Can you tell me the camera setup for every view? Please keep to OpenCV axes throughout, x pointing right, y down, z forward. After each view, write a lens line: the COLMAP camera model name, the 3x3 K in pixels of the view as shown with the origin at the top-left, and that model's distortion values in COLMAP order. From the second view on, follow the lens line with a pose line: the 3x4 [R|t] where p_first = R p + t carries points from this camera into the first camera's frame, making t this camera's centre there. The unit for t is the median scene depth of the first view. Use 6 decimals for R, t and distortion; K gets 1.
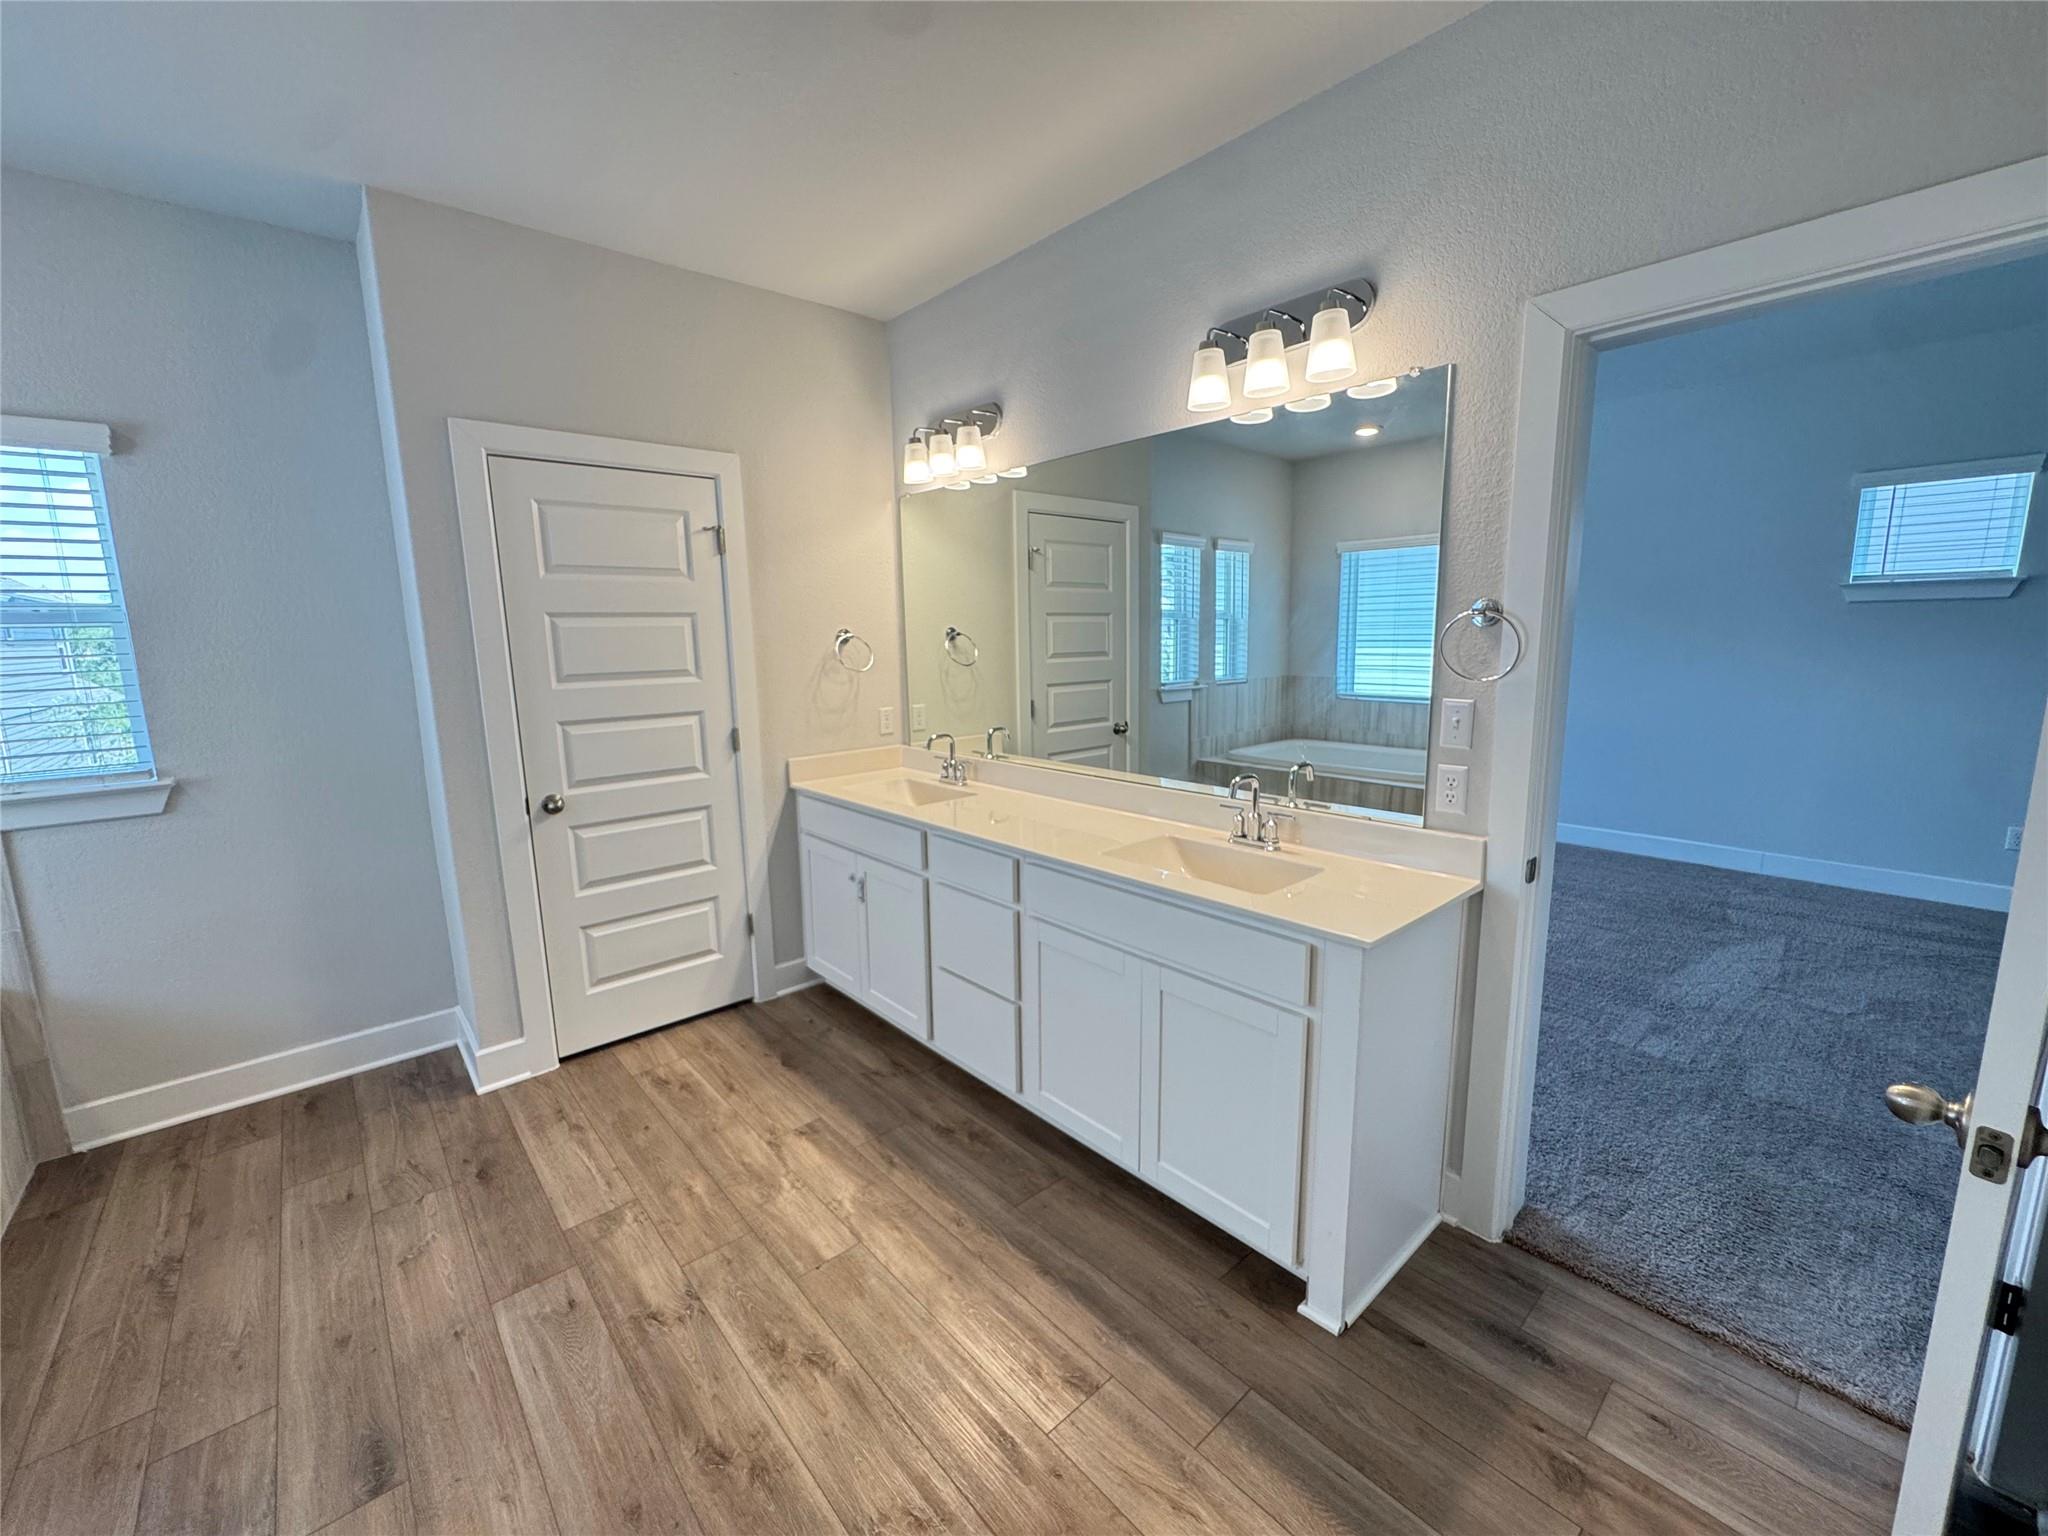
lens RADIAL K [[825.9, 0, 1028.1], [0, 825.9, 760.7], [0, 0, 1]] dist [-0.006641, 0.000563]
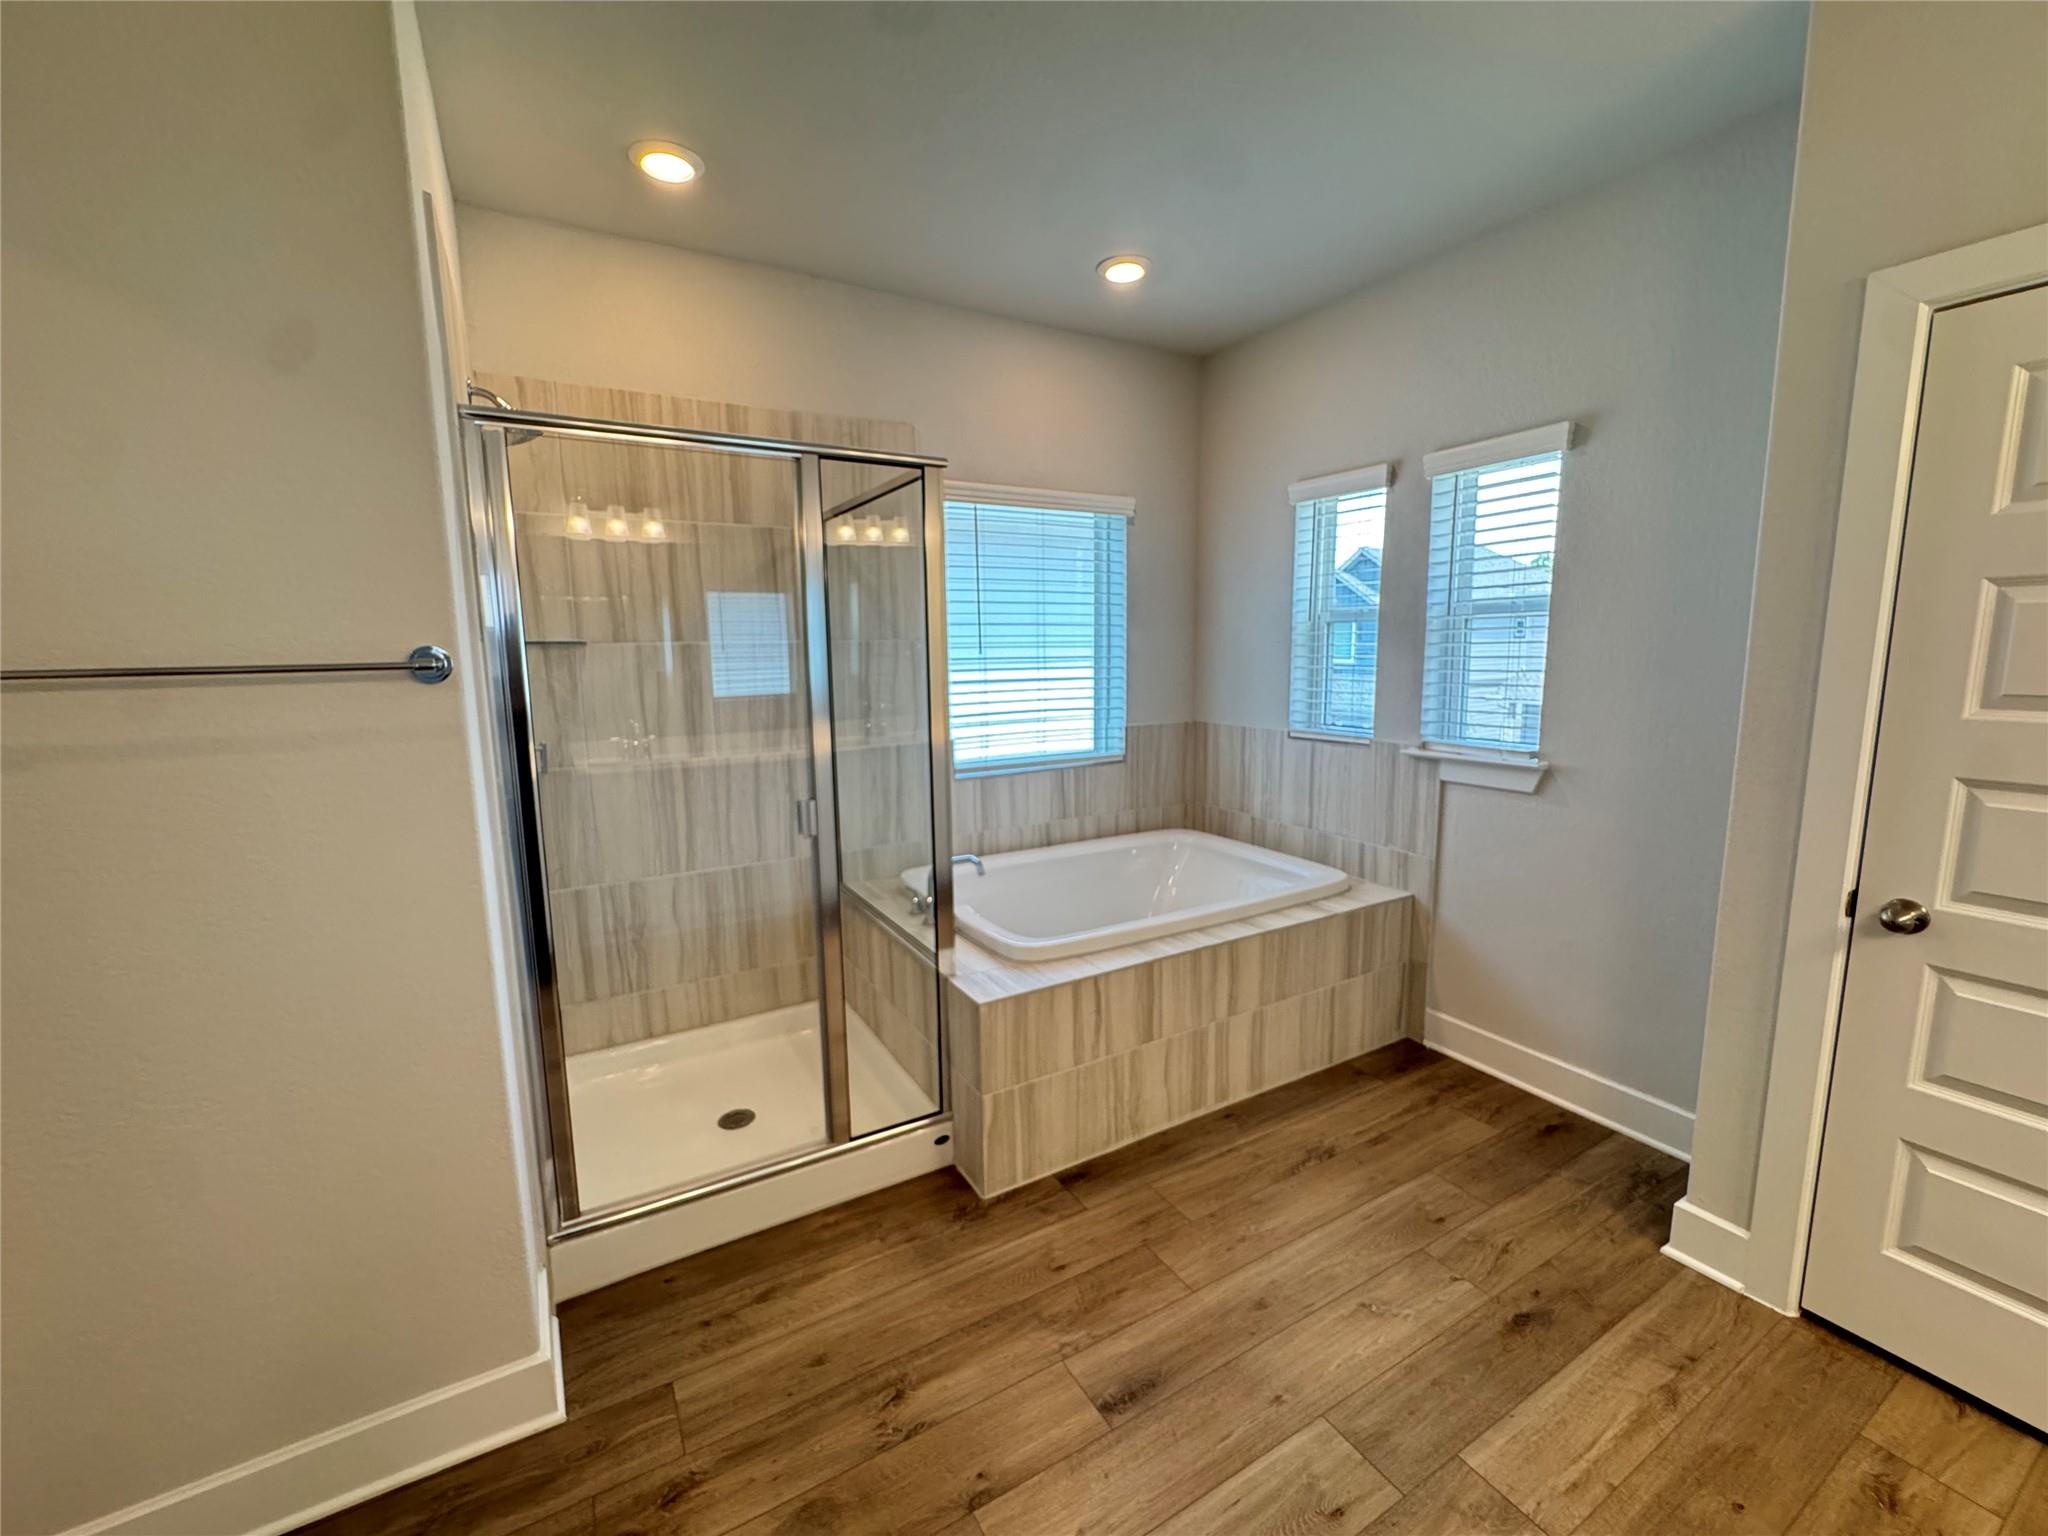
lens RADIAL K [[825.9, 0, 1021.9], [0, 825.9, 766.0], [0, 0, 1]] dist [-0.006641, 0.000563]
pose [[-0.203659, 0.161305, -0.965662, 0.090979], [-0.134583, 0.972358, 0.190807, -0.083566], [0.969747, 0.168822, -0.176321, 0.546204]]
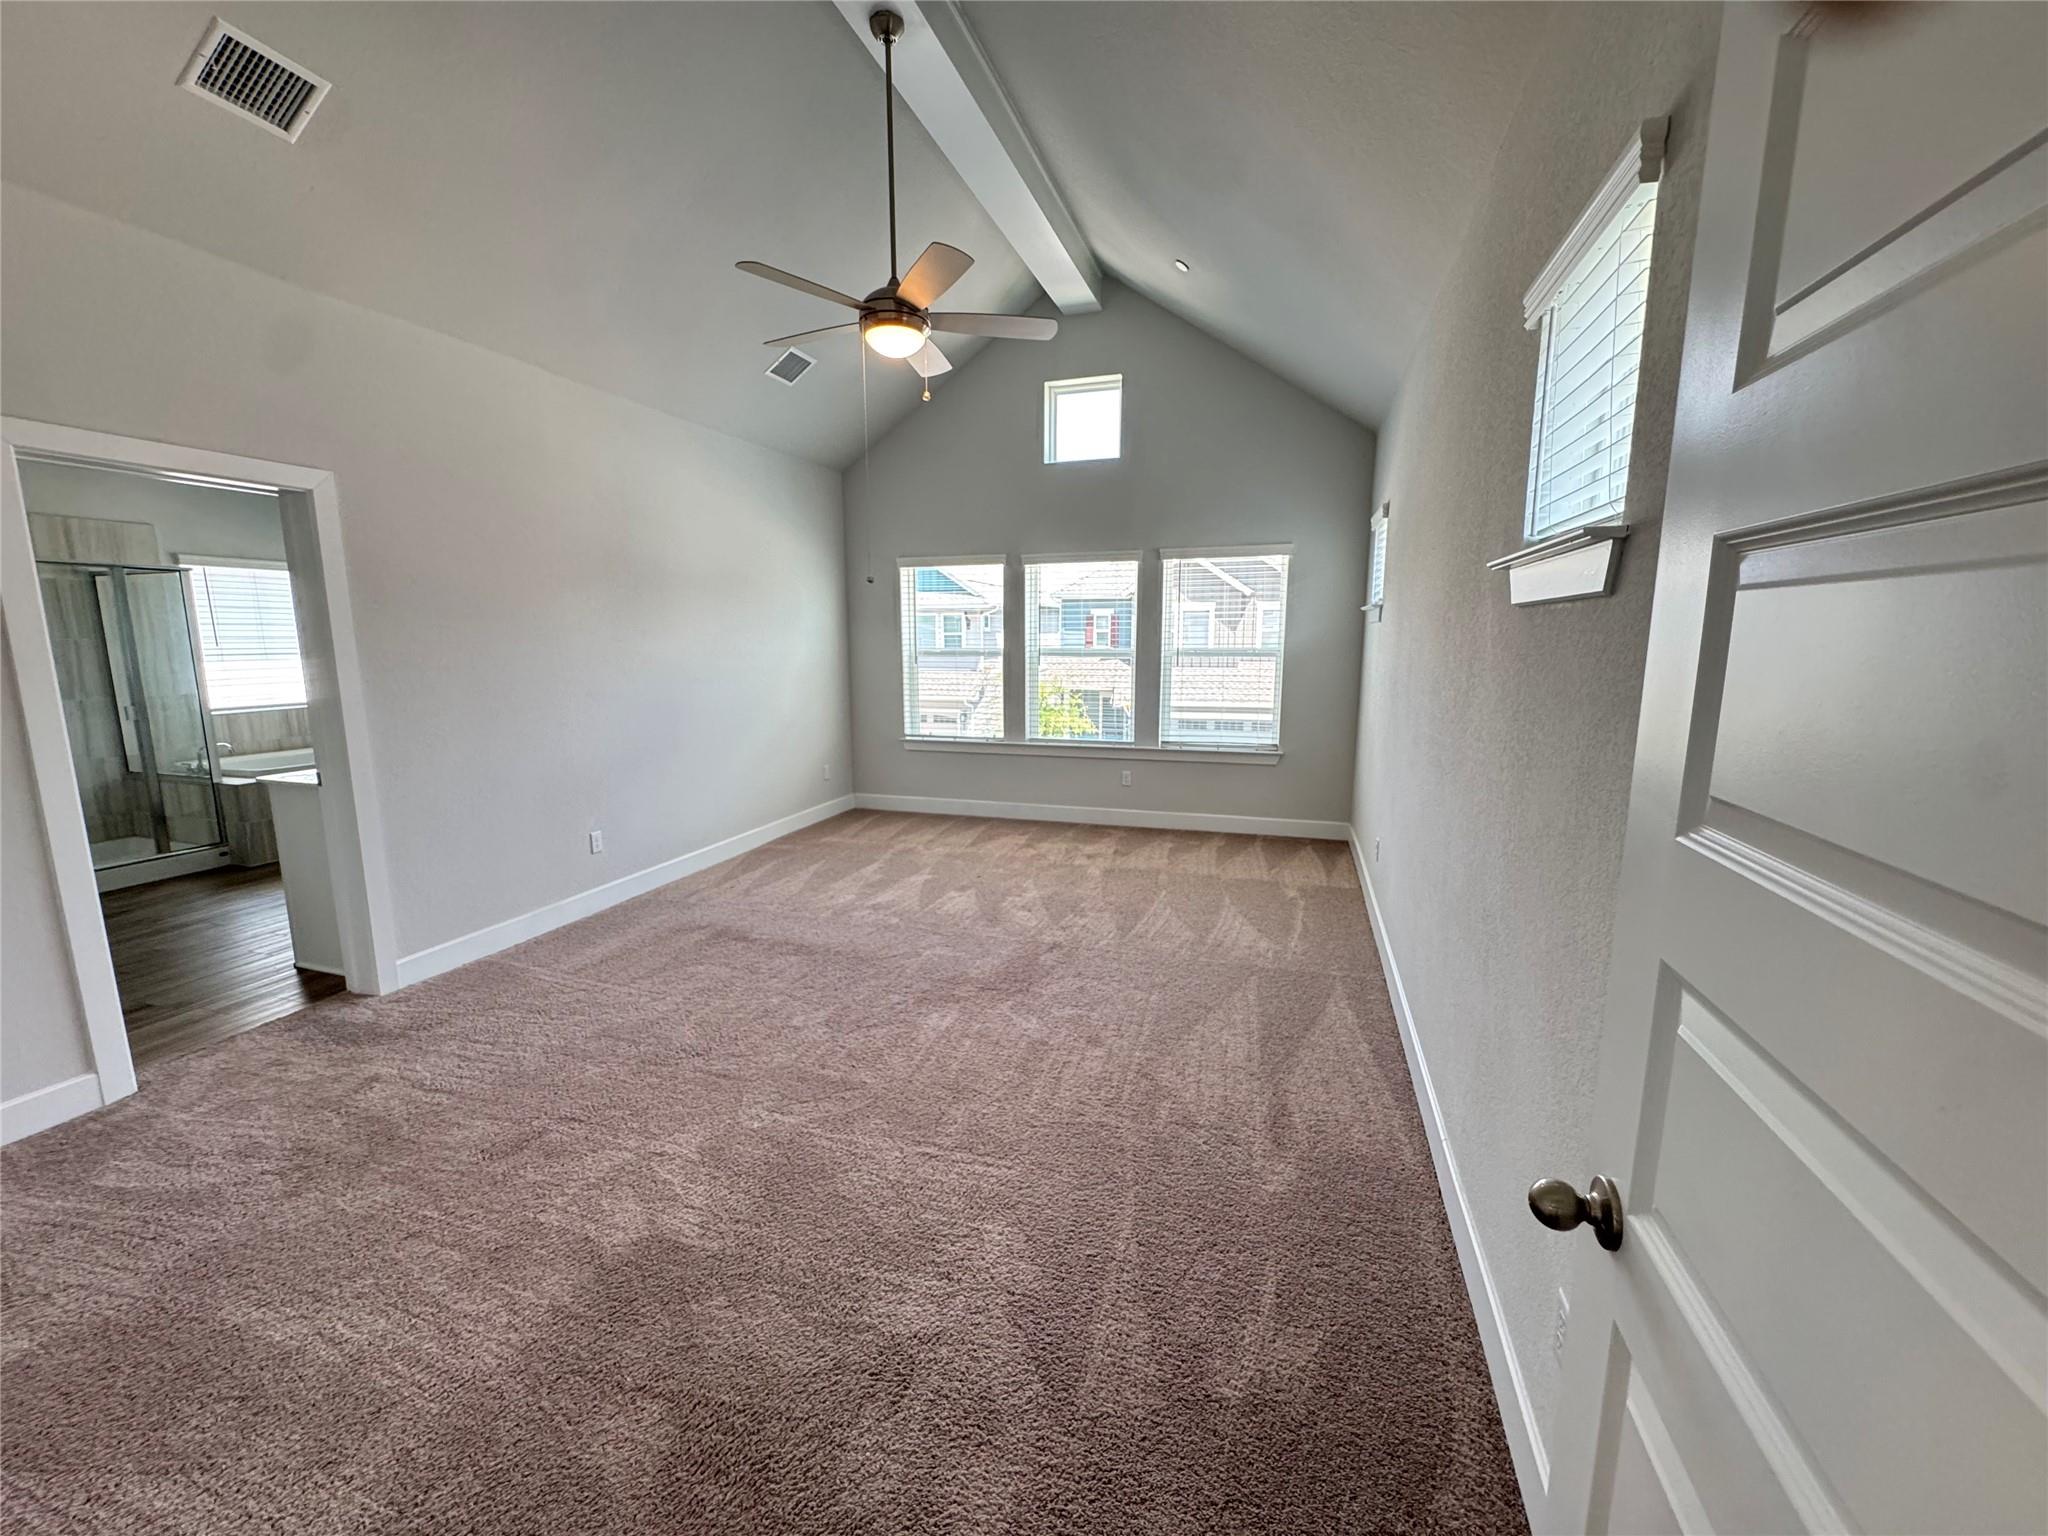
lens RADIAL K [[825.9, 0, 1028.8], [0, 825.9, 764.8], [0, 0, 1]] dist [-0.006641, 0.000563]
pose [[0.506441, 0.144491, -0.850082, 2.188580], [-0.135601, 0.986939, 0.086968, -0.192581], [0.851545, 0.071228, 0.519420, 1.039558]]
